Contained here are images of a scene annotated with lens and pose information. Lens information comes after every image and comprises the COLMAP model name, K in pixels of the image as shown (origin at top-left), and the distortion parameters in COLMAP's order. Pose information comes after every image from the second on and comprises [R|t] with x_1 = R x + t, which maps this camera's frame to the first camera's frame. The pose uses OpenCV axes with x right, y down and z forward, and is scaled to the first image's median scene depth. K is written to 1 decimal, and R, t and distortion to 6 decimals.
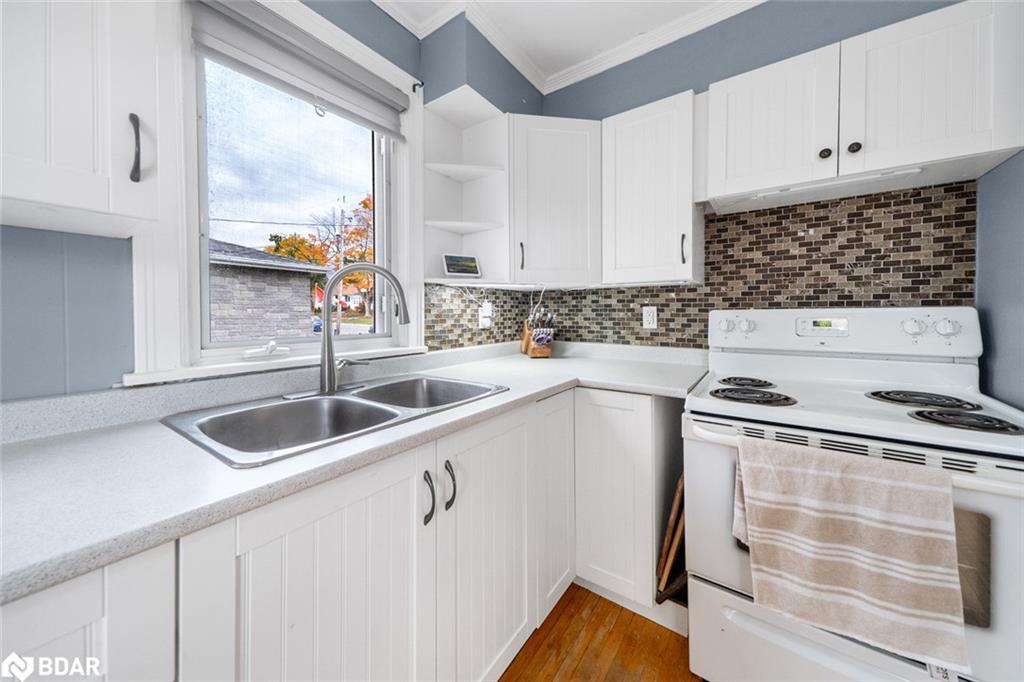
lens RADIAL K [[372.9, 0, 514.1], [0, 372.9, 315.7], [0, 0, 1]] dist [0.007323, 0.000040]
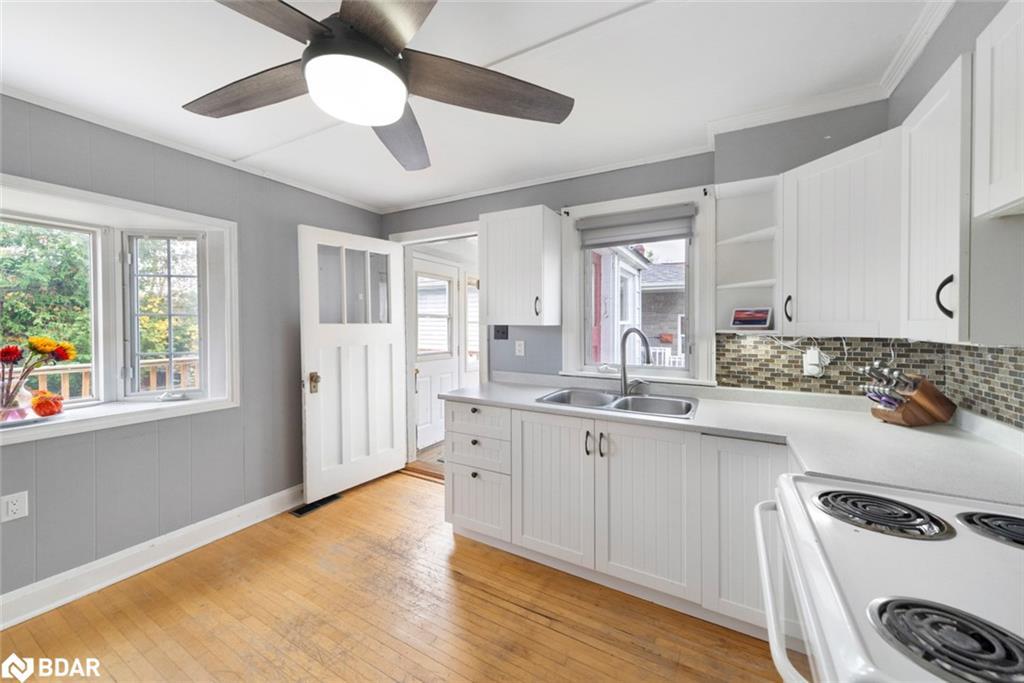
lens RADIAL K [[358.8, 0, 524.9], [0, 358.8, 324.7], [0, 0, 1]] dist [0.006716, -0.000007]
pose [[0.148241, 0.005147, -0.988938, 0.919273], [-0.015160, 0.999881, 0.002932, -0.112915], [0.988835, 0.014557, 0.148301, 0.145325]]
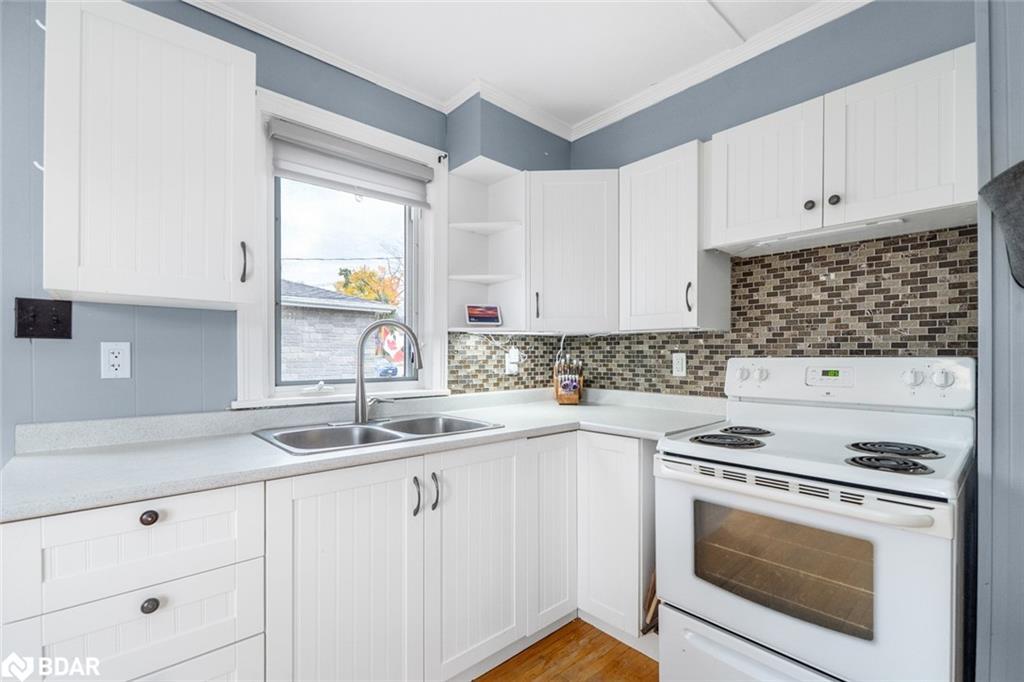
lens RADIAL K [[459.2, 0, 508.2], [0, 459.2, 353.5], [0, 0, 1]] dist [-0.002849, -0.000024]
pose [[0.976255, 0.002774, -0.216607, 0.228920], [-0.005282, 0.999926, -0.011000, -0.010650], [0.216560, 0.011882, 0.976197, -0.287176]]
